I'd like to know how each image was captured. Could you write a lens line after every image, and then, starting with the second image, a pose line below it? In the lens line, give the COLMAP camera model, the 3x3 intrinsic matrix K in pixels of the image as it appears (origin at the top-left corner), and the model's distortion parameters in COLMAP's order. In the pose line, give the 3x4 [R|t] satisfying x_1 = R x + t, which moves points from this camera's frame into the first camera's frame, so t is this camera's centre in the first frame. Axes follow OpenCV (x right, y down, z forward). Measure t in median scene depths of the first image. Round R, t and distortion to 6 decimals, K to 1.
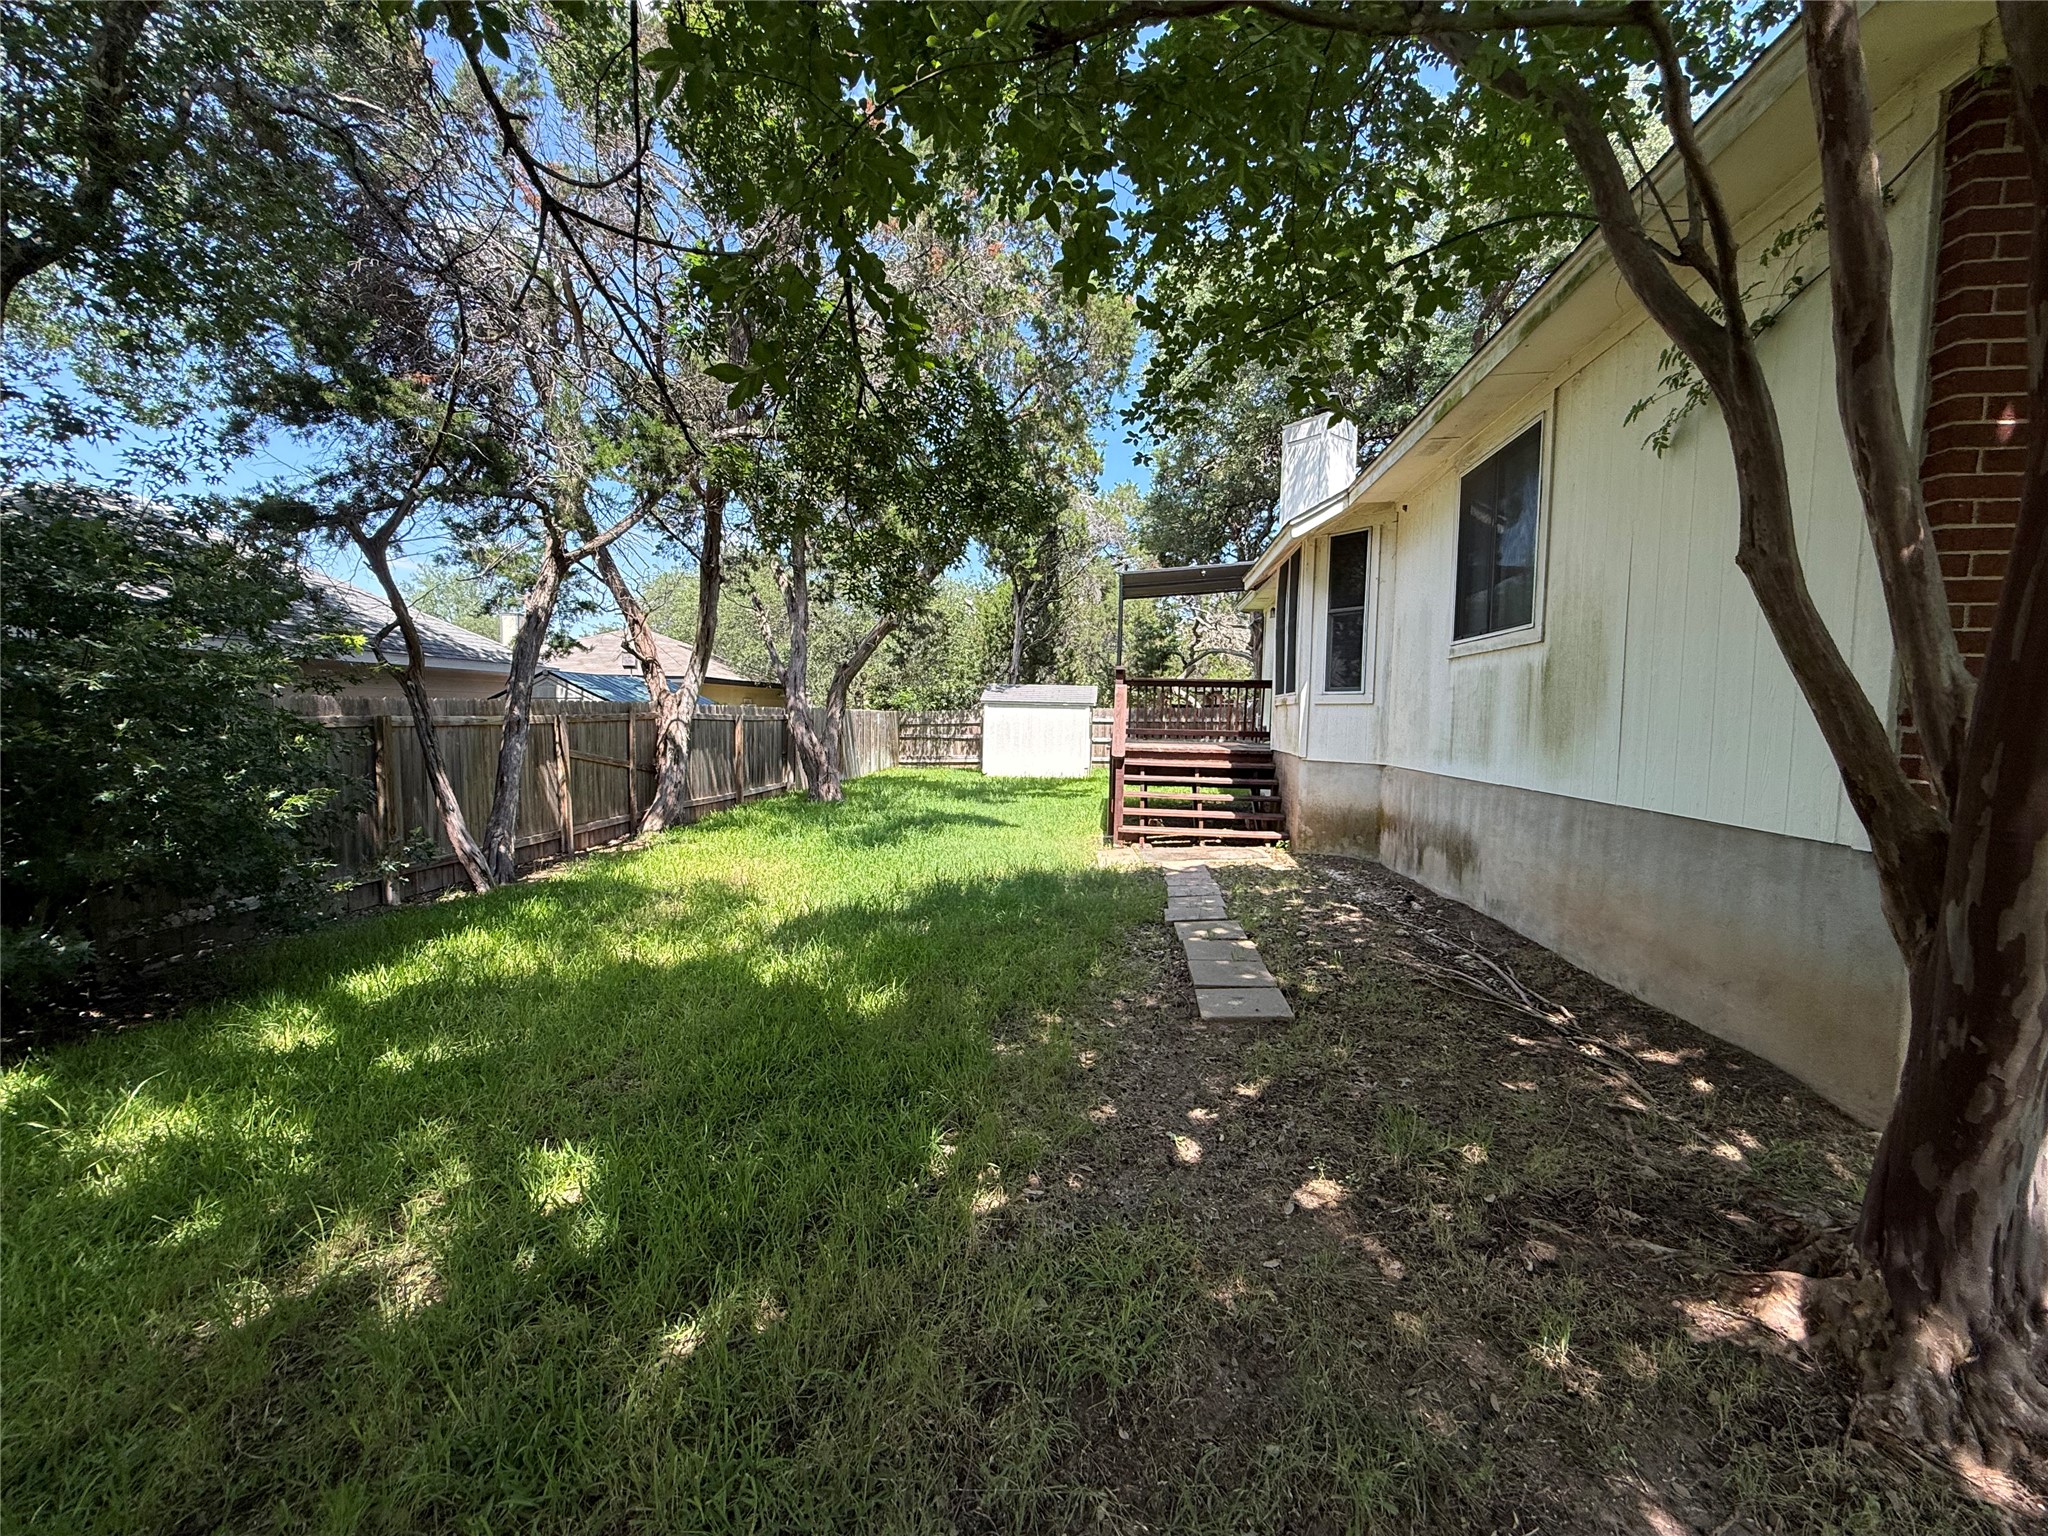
lens RADIAL K [[820.0, 0, 1023.0], [0, 820.0, 771.9], [0, 0, 1]] dist [0.001168, -0.000401]
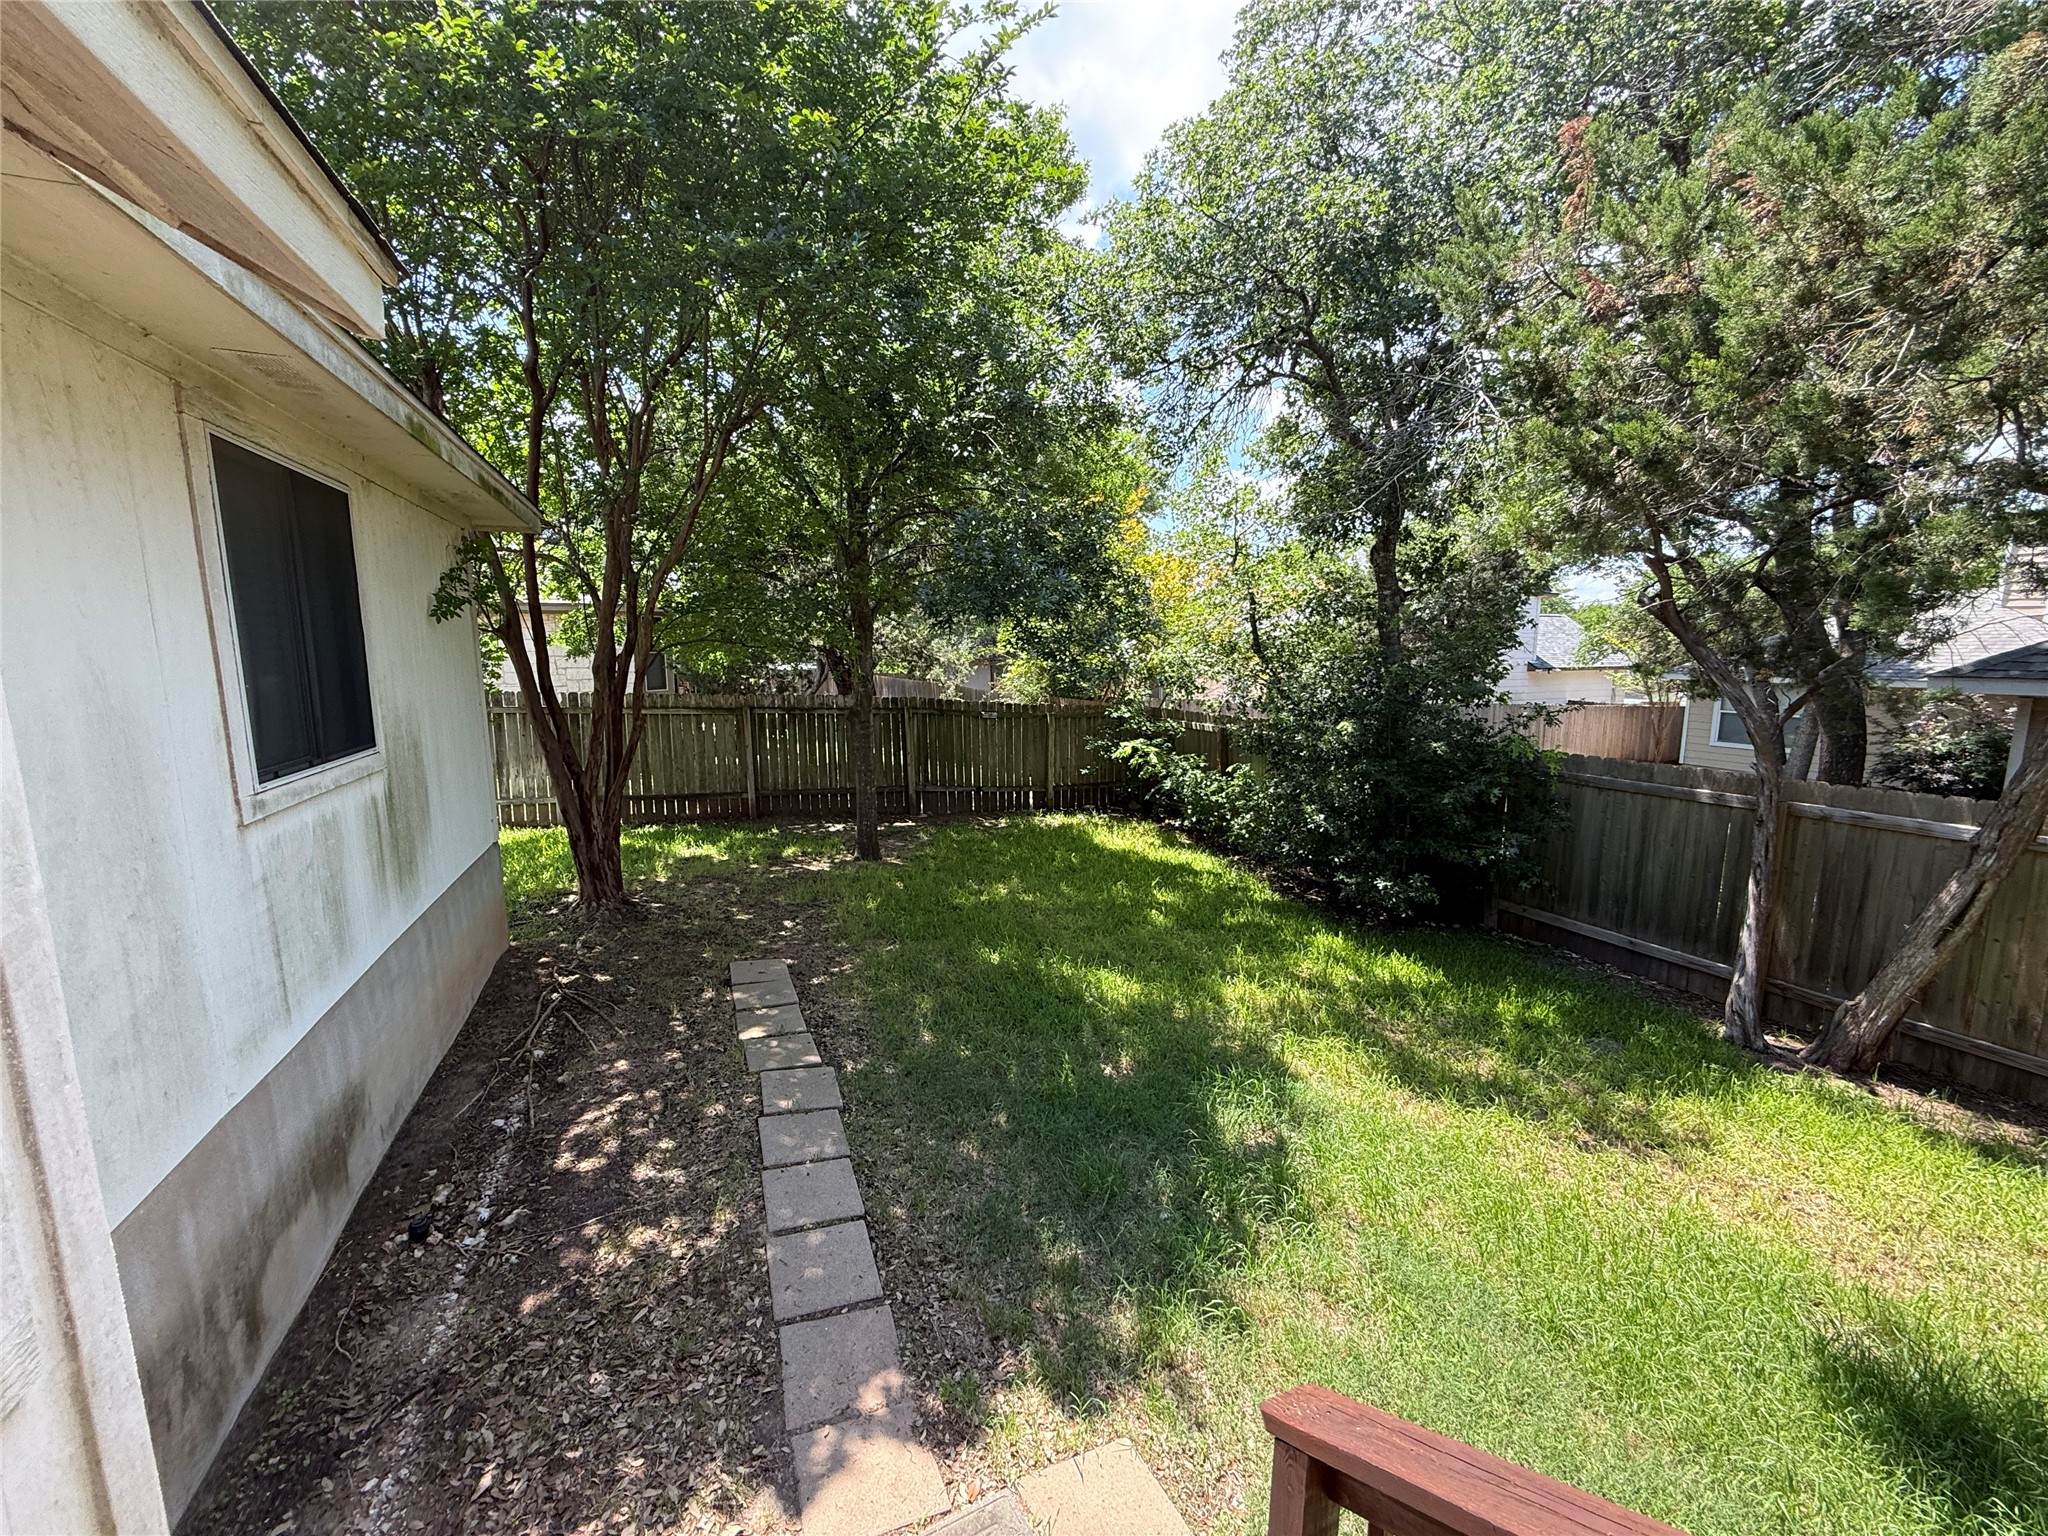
lens RADIAL K [[820.0, 0, 1025.7], [0, 820.0, 769.3], [0, 0, 1]] dist [0.001168, -0.000401]
pose [[-0.877633, 0.053556, -0.476333, 0.436667], [-0.048695, 0.978636, 0.199751, -0.350393], [0.476854, 0.198503, -0.856275, 1.990561]]
